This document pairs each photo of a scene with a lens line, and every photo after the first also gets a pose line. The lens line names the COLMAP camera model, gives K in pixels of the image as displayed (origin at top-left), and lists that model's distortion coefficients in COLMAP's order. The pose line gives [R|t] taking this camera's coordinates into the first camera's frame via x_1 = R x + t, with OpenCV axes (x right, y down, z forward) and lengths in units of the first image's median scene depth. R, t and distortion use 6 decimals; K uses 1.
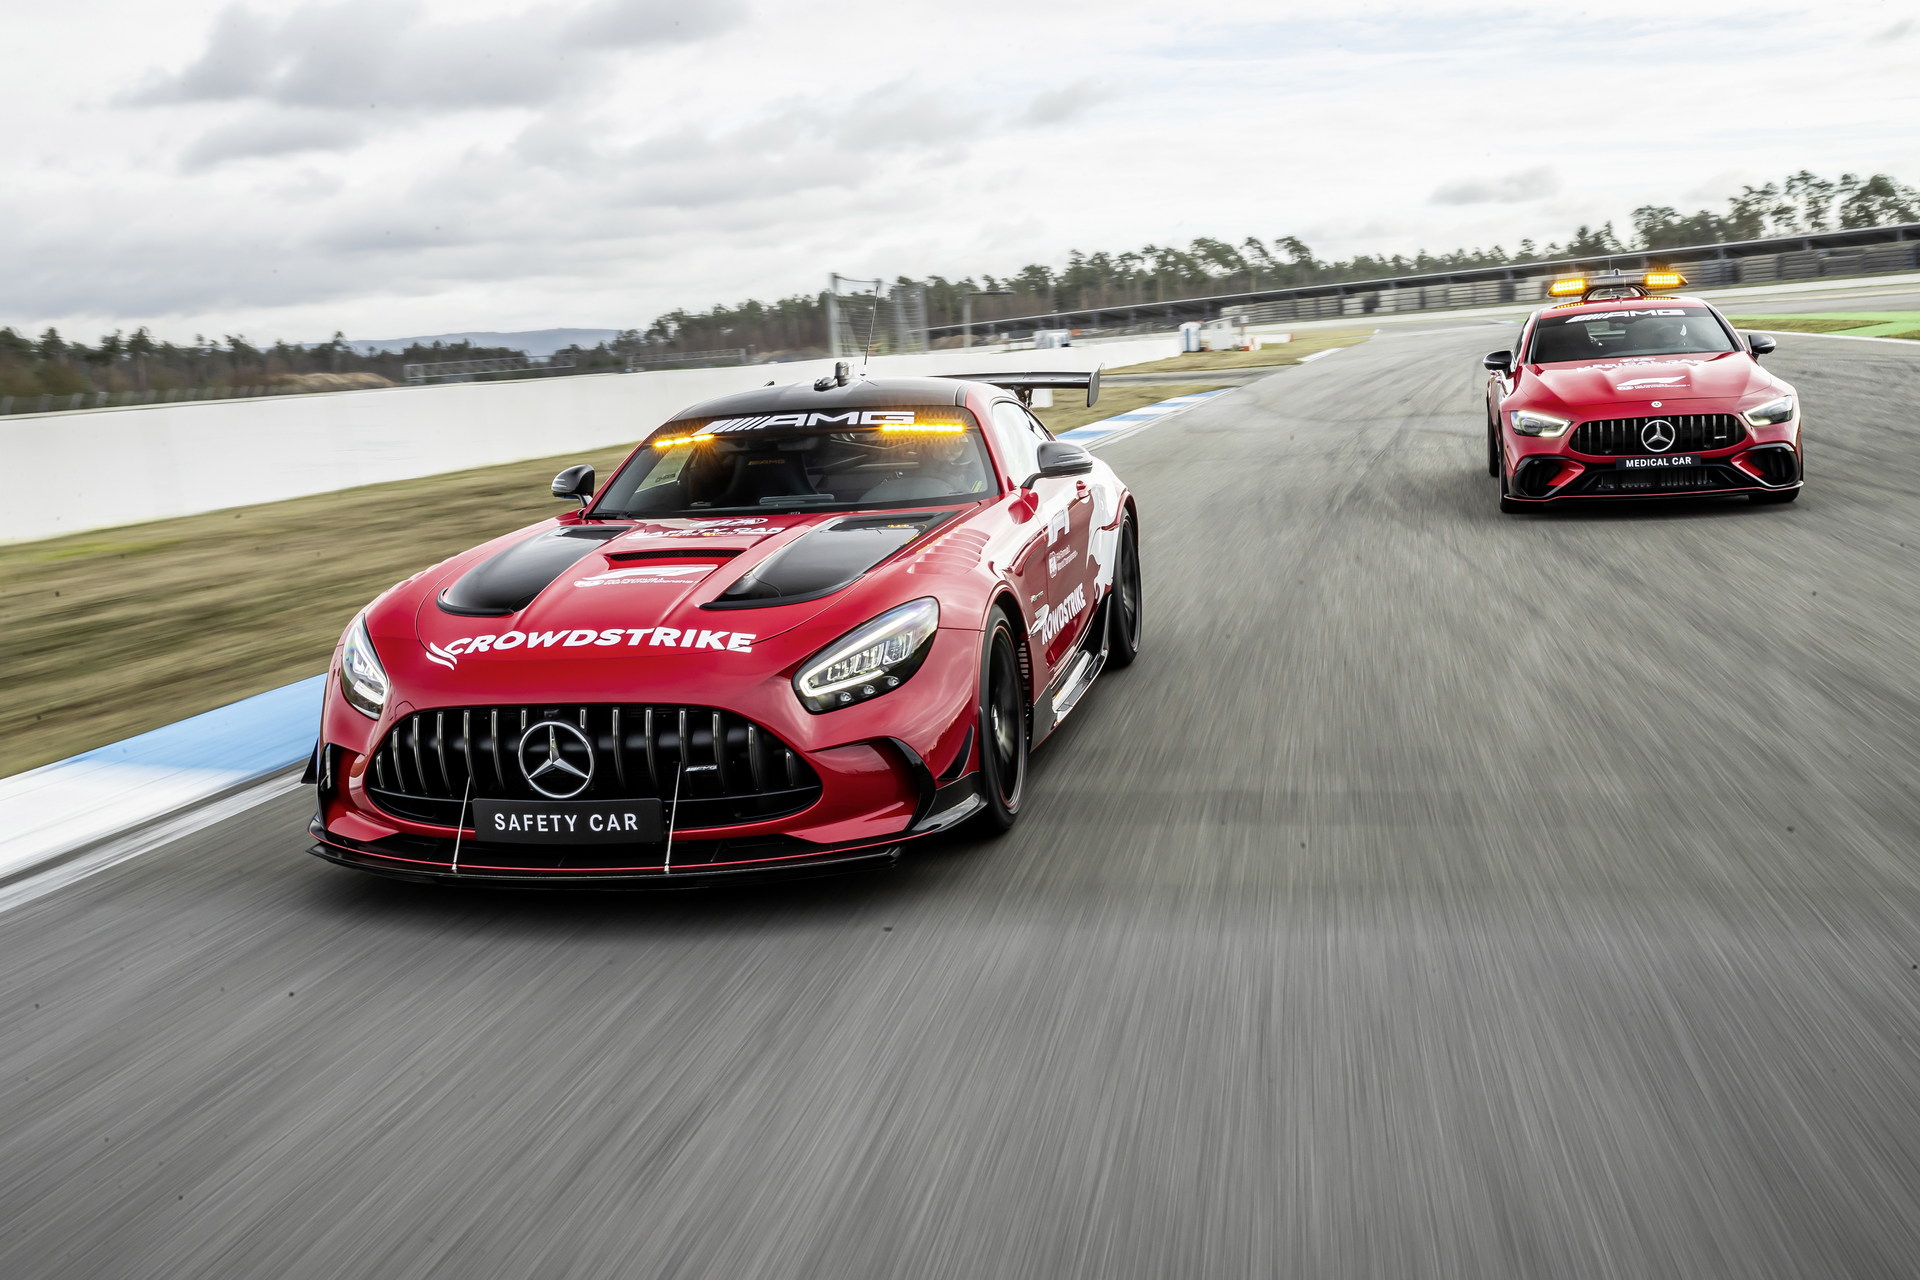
lens RADIAL K [[1851.9, 0, 967.5], [0, 1851.9, 652.9], [0, 0, 1]] dist [-0.059185, 0.000000]
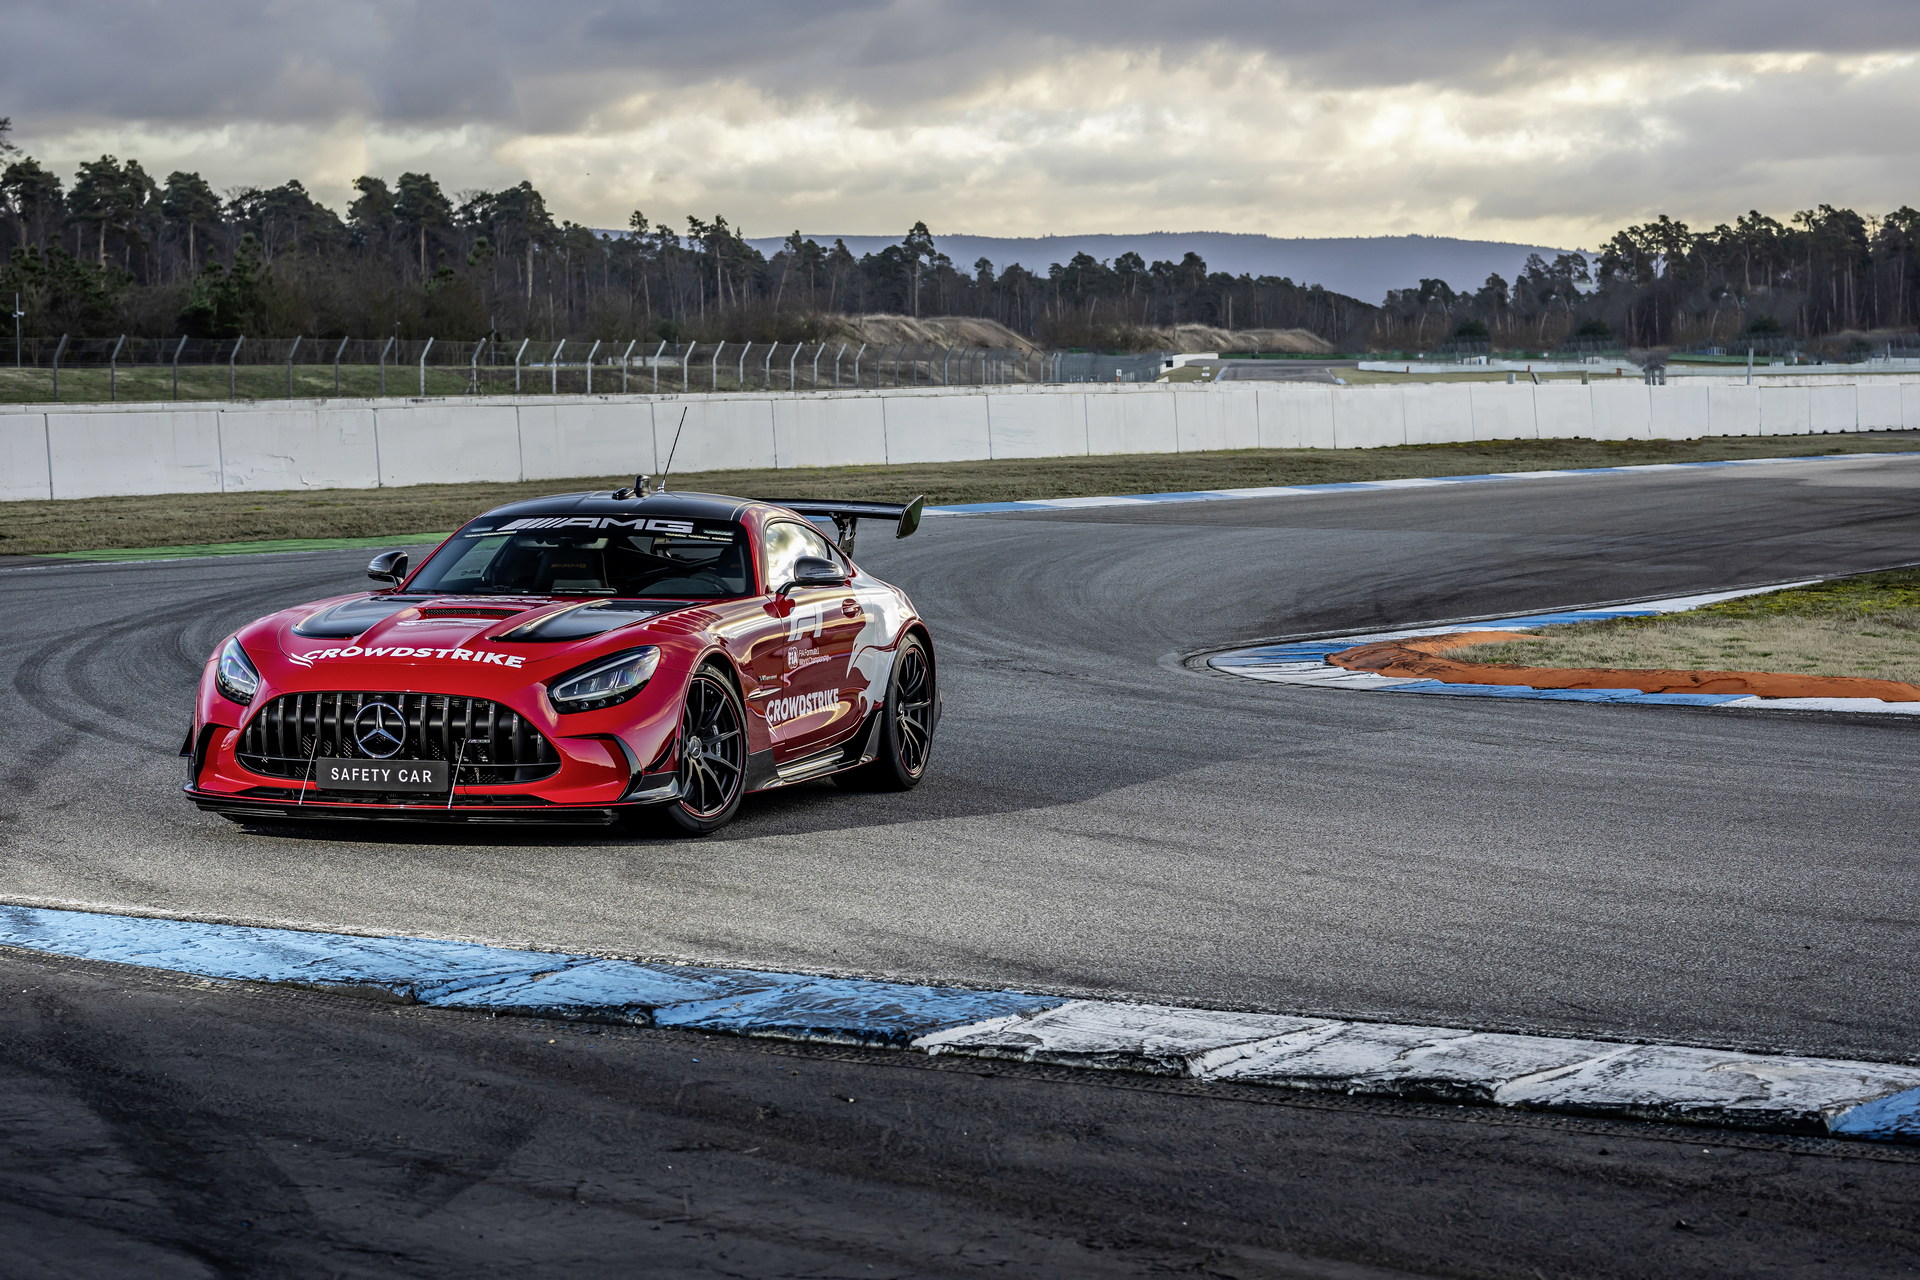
lens RADIAL K [[4515.7, 0, 957.7], [0, 4515.7, 656.6], [0, 0, 1]] dist [0.000353, 0.000000]
pose [[0.995977, 0.071083, -0.054568, 0.404956], [-0.077222, 0.989746, -0.120168, 0.380150], [0.045466, 0.123899, 0.991253, -2.421212]]
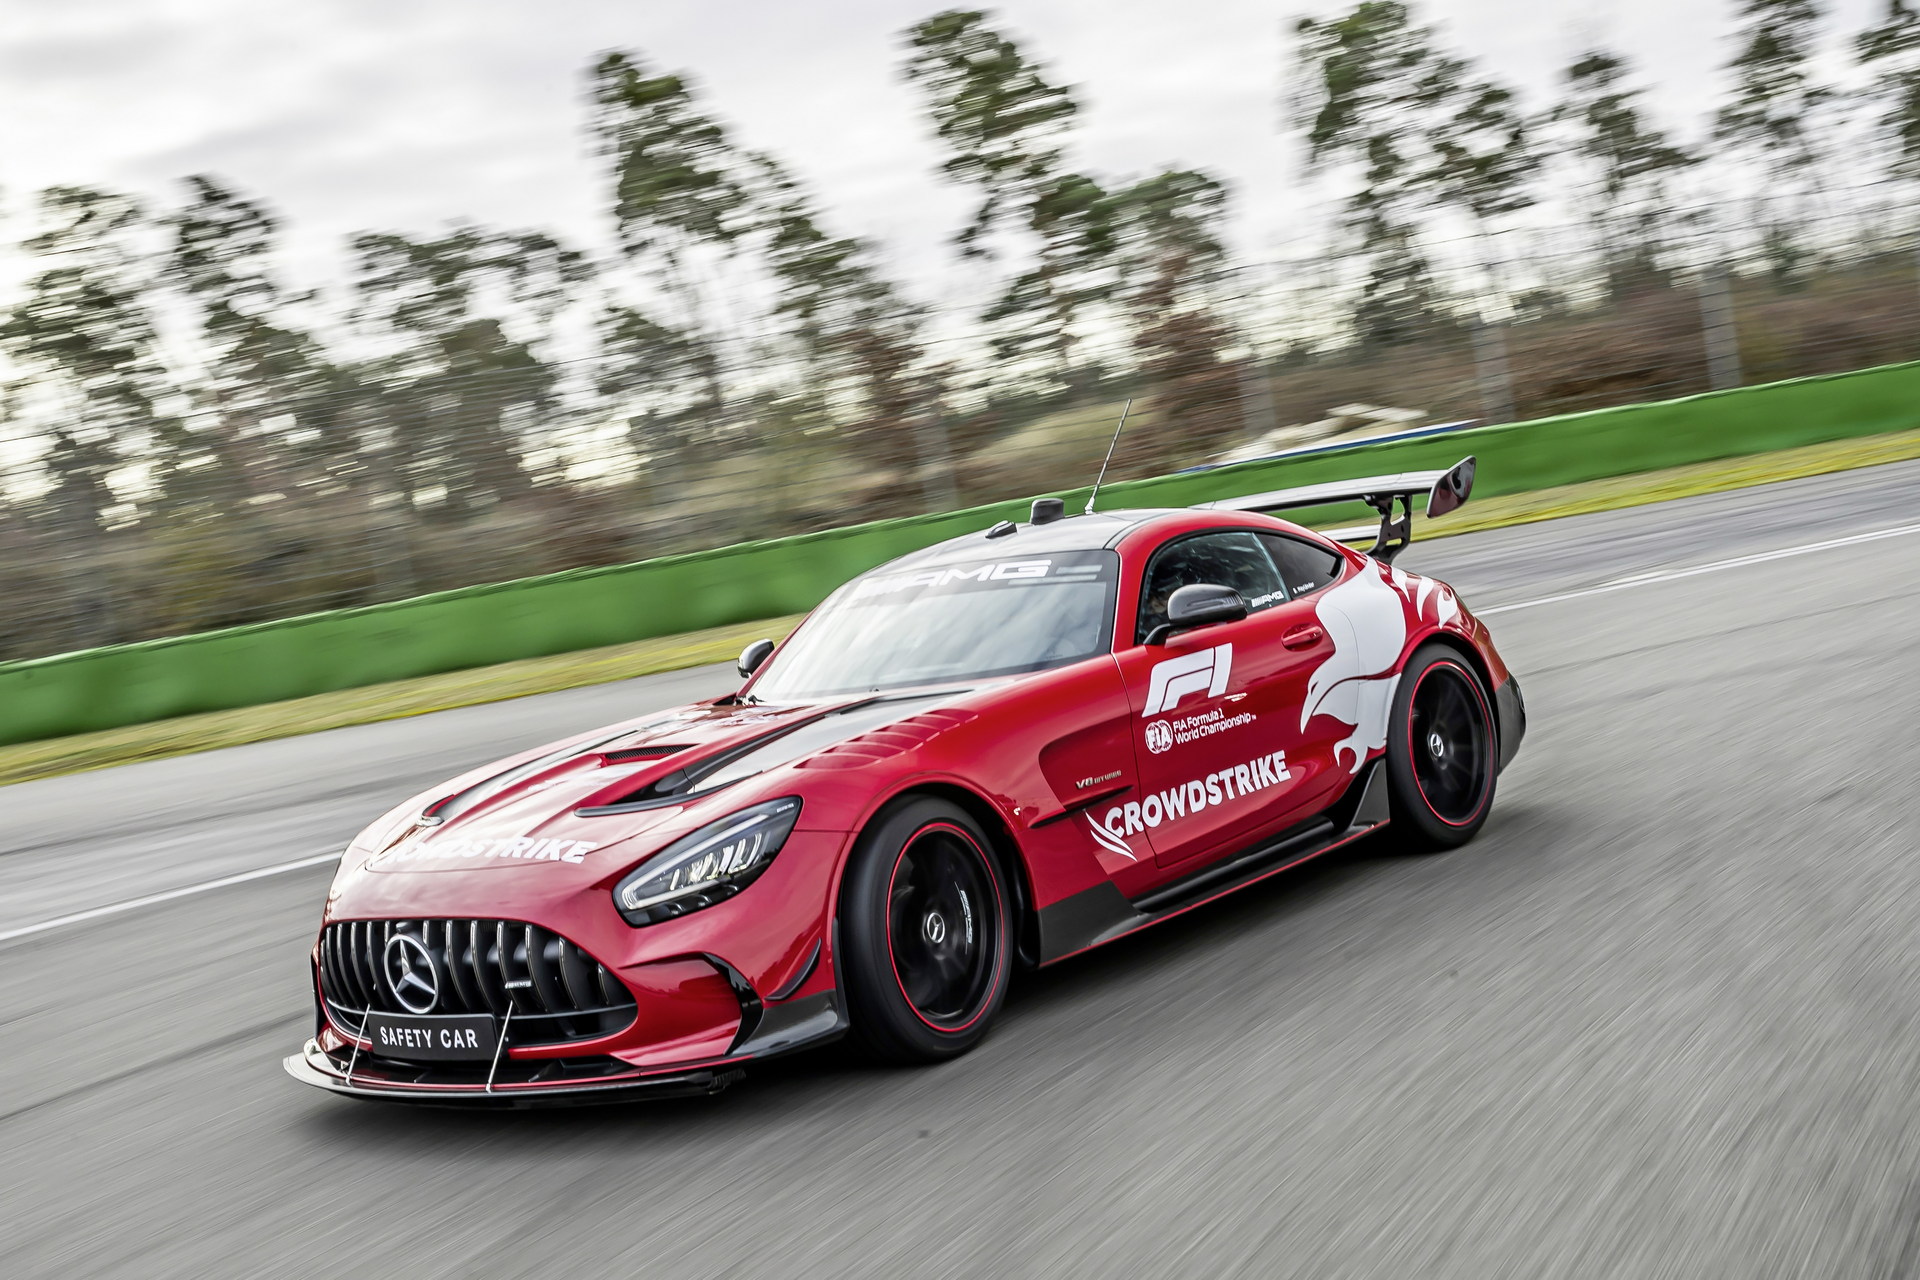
lens RADIAL K [[2396.9, 0, 932.0], [0, 2396.9, 769.2], [0, 0, 1]] dist [-0.013029, 0.000000]
pose [[0.877782, -0.032877, -0.477930, 0.624902], [0.026553, 0.999448, -0.019983, -0.018558], [0.478323, 0.004850, 0.878170, 0.002988]]
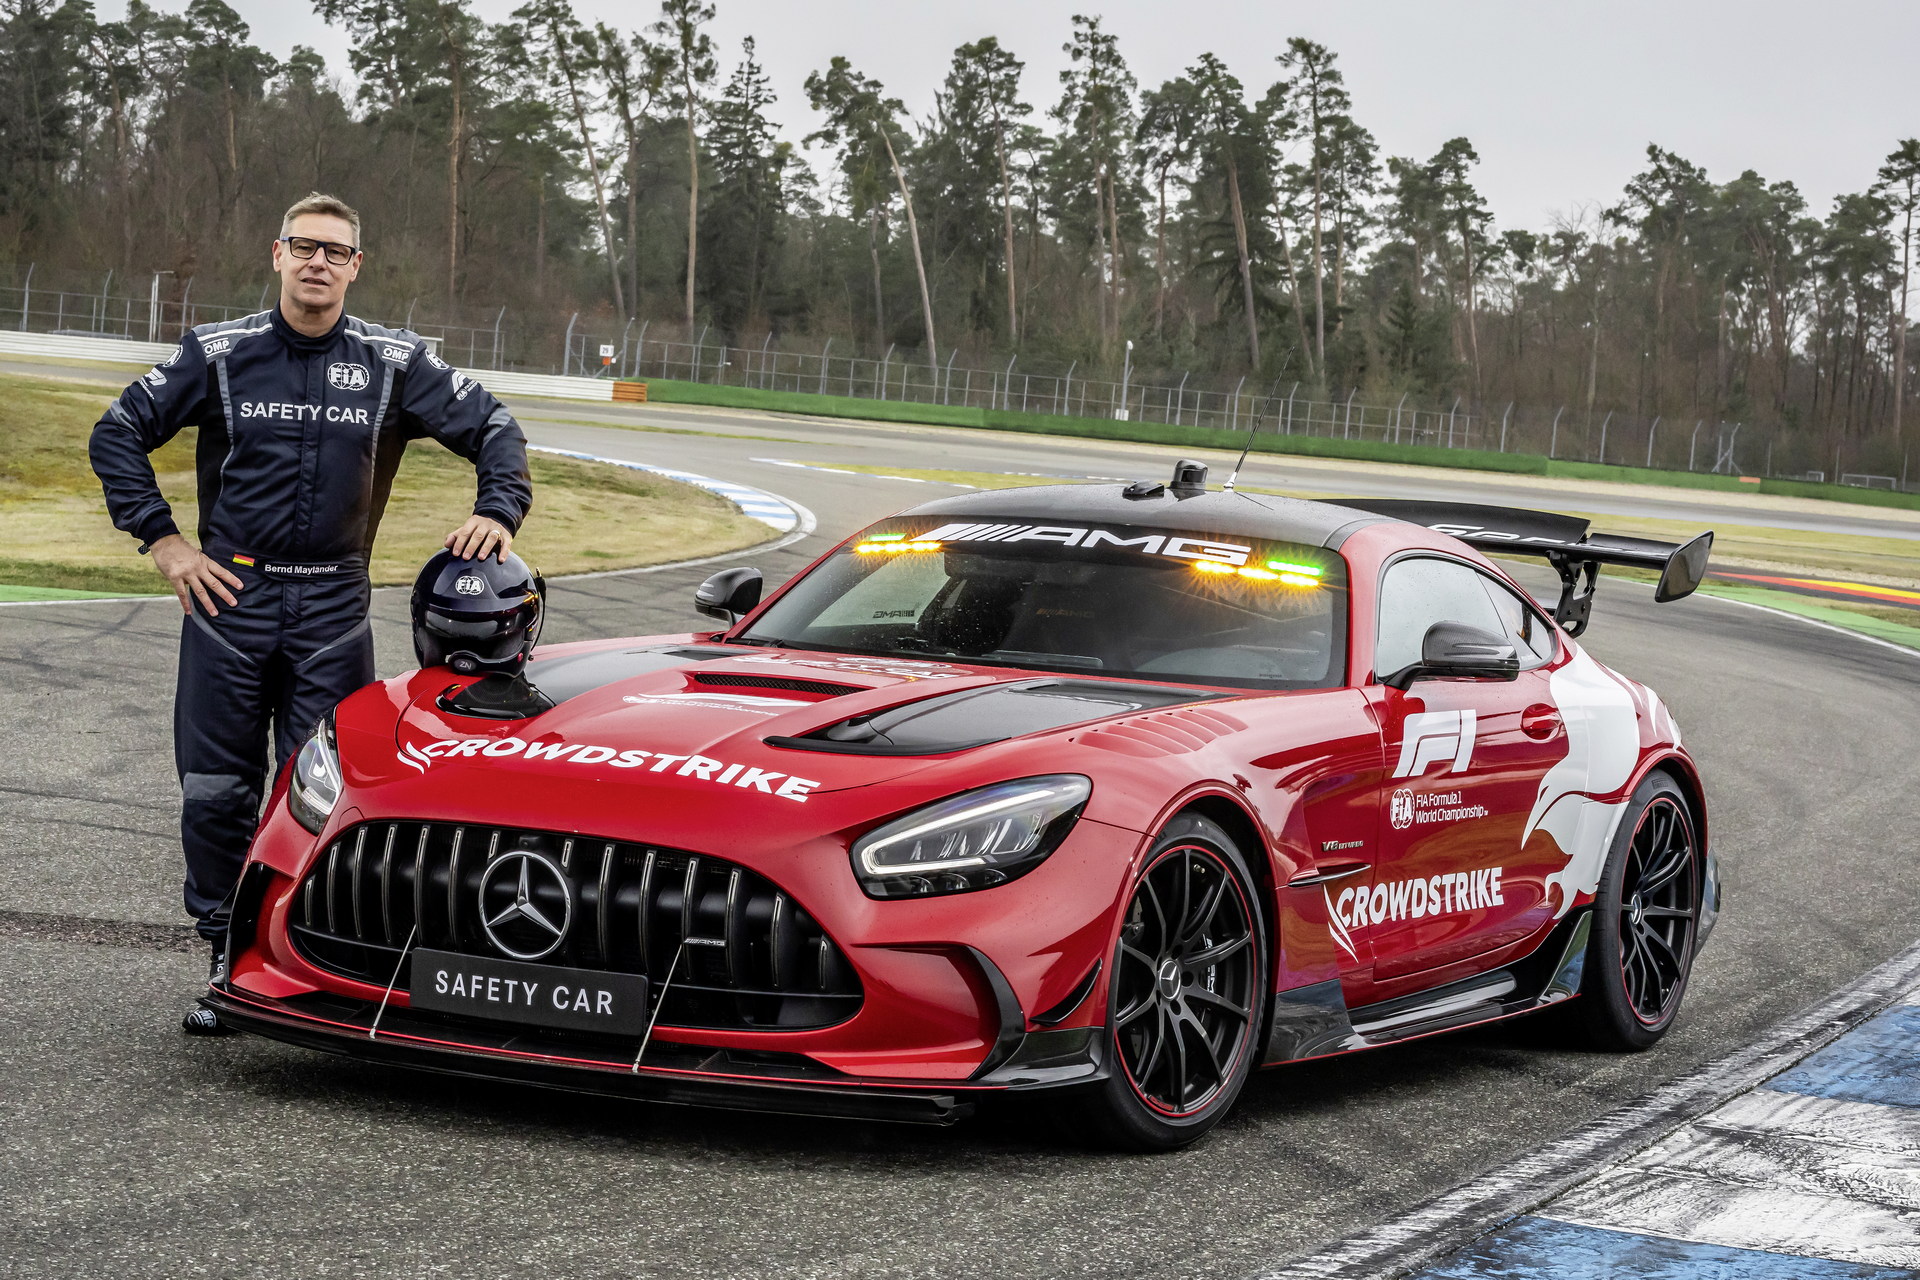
lens RADIAL K [[4786.3, 0, 909.5], [0, 4786.3, 696.4], [0, 0, 1]] dist [0.008948, 0.000000]
pose [[0.955137, 0.135555, -0.263321, 0.407773], [-0.166456, 0.981095, -0.098721, 0.136012], [0.244961, 0.138123, 0.959644, -0.794315]]
